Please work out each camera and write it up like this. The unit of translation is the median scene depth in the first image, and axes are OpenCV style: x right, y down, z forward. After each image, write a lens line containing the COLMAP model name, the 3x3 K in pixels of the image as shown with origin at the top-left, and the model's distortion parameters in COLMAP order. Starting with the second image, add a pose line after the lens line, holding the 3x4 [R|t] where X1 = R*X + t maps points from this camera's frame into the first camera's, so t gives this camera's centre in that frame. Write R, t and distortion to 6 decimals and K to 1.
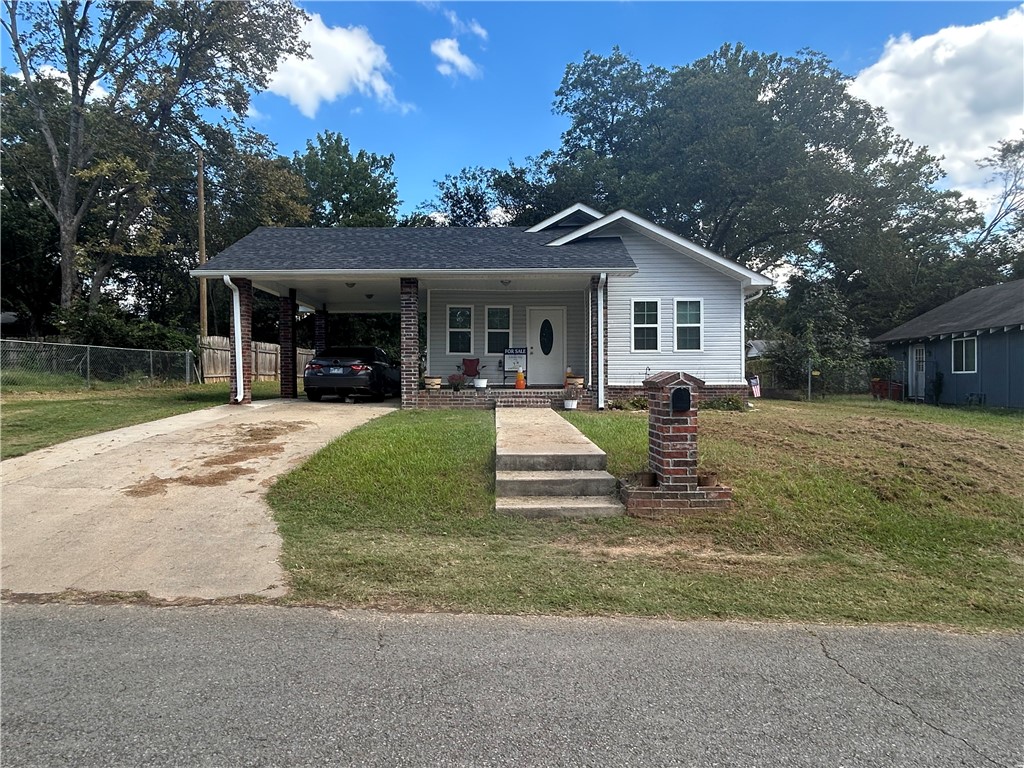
lens RADIAL K [[632.2, 0, 512.0], [0, 632.2, 384.0], [0, 0, 1]] dist [-0.000691, 0.000088]
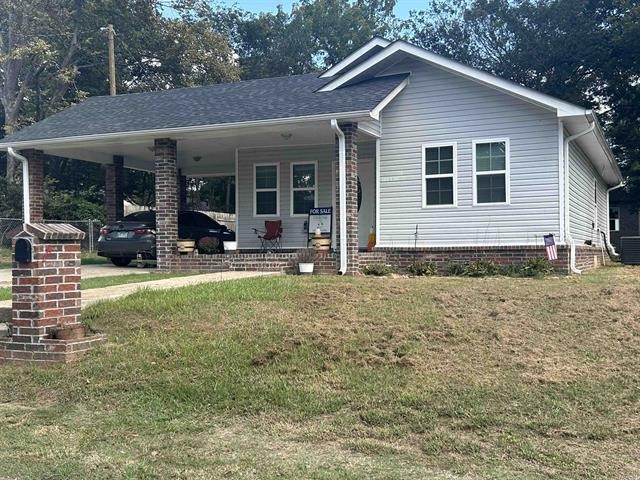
lens RADIAL K [[739.5, 0, 320.0], [0, 739.5, 240.0], [0, 0, 1]] dist [0.208038, -0.696759]
pose [[0.916825, -0.012994, -0.399077, 0.459179], [0.004346, 0.999736, -0.022566, 0.014116], [0.399265, 0.018954, 0.916640, 0.036056]]
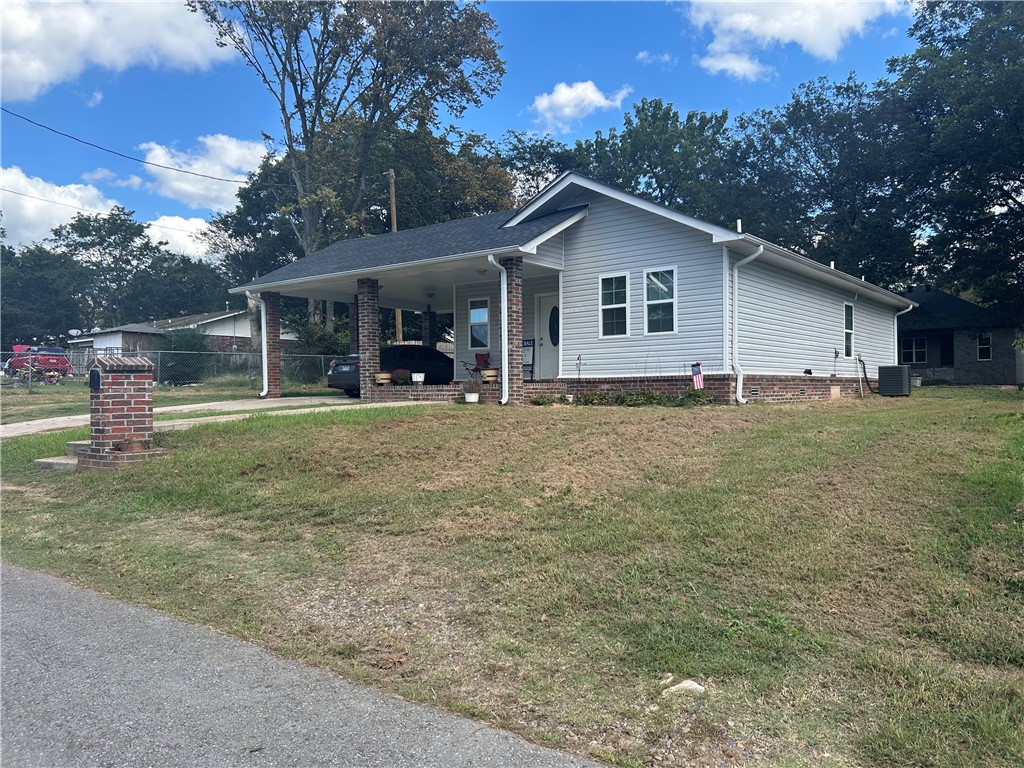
lens RADIAL K [[773.6, 0, 512.0], [0, 773.6, 384.0], [0, 0, 1]] dist [0.059850, -0.003340]
pose [[0.794590, -0.010772, -0.607050, 0.726101], [0.004999, 0.999925, -0.011199, 0.021431], [0.607125, 0.005864, 0.794584, 0.104174]]
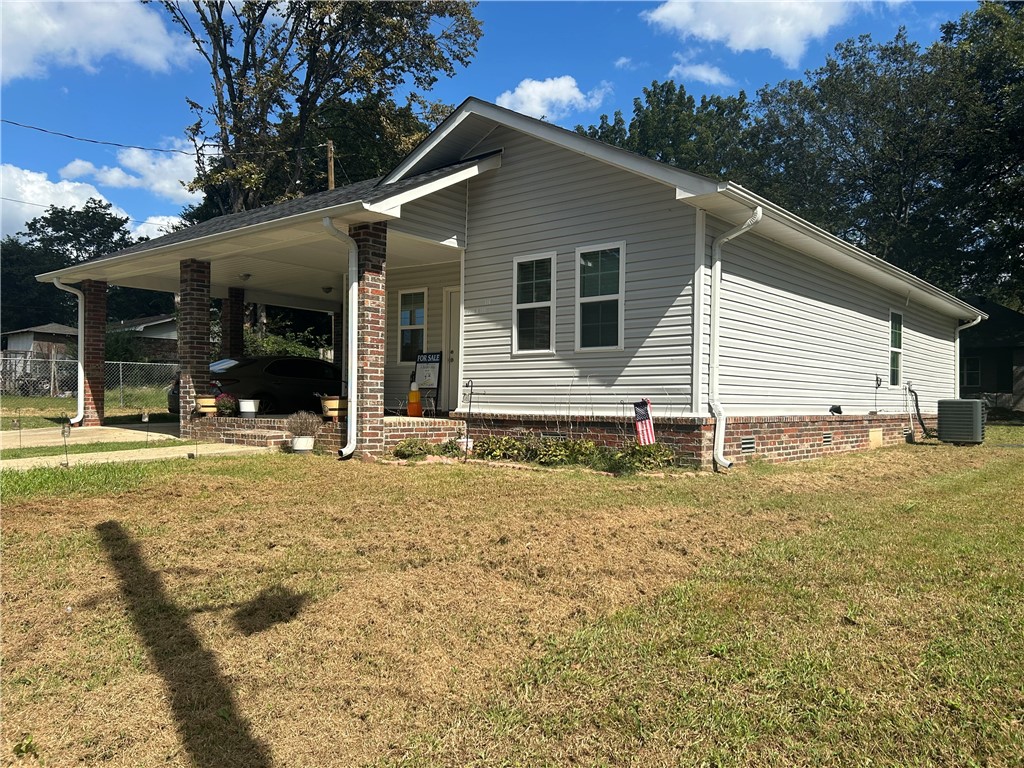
lens RADIAL K [[779.1, 0, 512.0], [0, 779.1, 384.0], [0, 0, 1]] dist [0.073860, 0.000710]
pose [[0.774611, -0.001775, -0.632435, 0.621364], [-0.017302, 0.999562, -0.023997, -0.008218], [0.632201, 0.029531, 0.774241, 0.471941]]
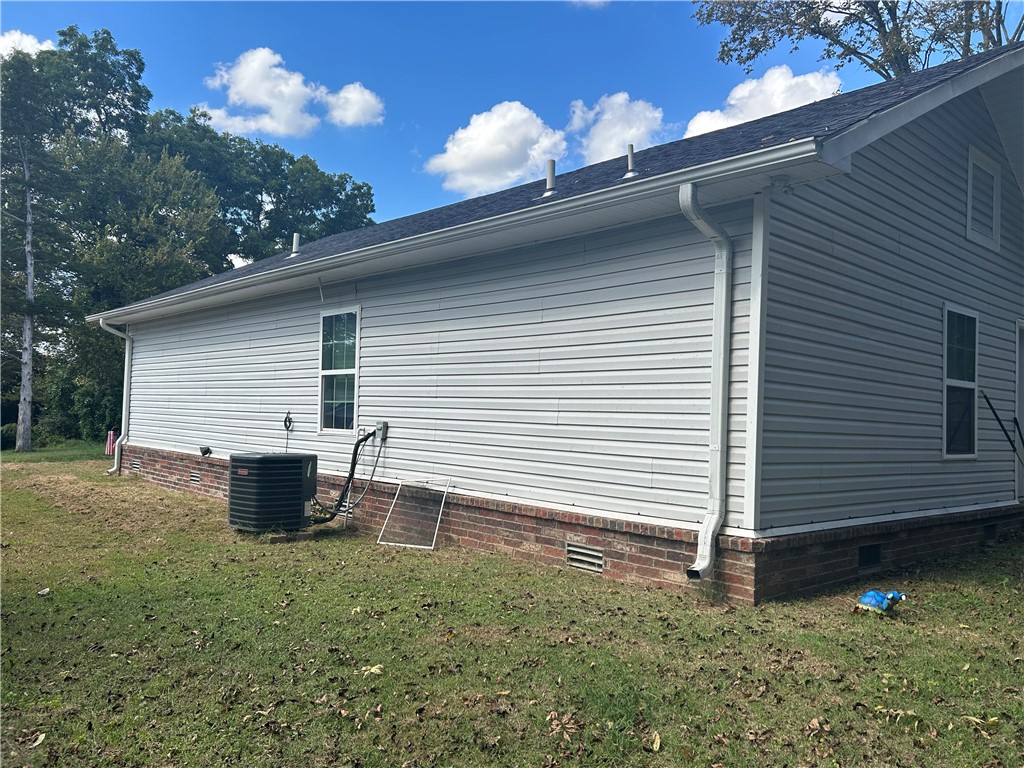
lens RADIAL K [[773.6, 0, 512.0], [0, 773.6, 384.0], [0, 0, 1]] dist [0.059850, -0.003340]
pose [[-0.730071, -0.060115, -0.680722, 0.685150], [-0.042028, 0.998187, -0.043076, -0.052943], [0.682077, -0.002839, -0.731274, 2.055345]]
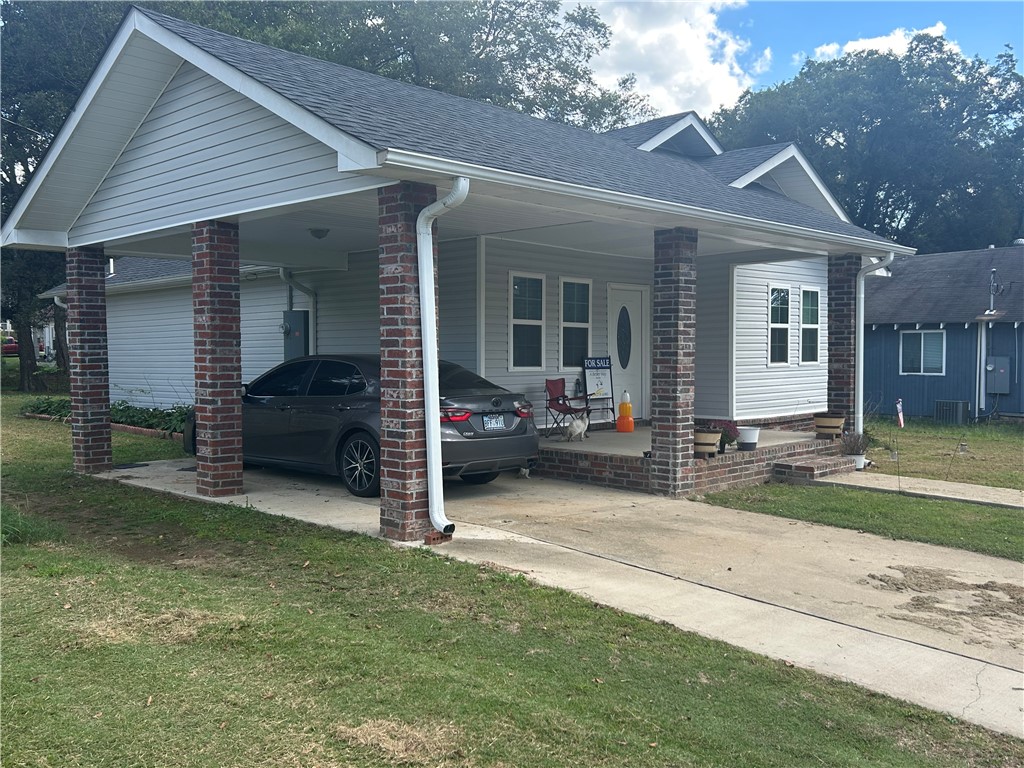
lens RADIAL K [[934.6, 0, 529.8], [0, 934.6, 387.6], [0, 0, 1]] dist [0.142182, -0.349284]
pose [[0.674834, -0.029142, 0.737394, -0.689950], [0.007286, 0.999434, 0.032830, -0.062335], [-0.737934, -0.016782, 0.674665, 0.529019]]
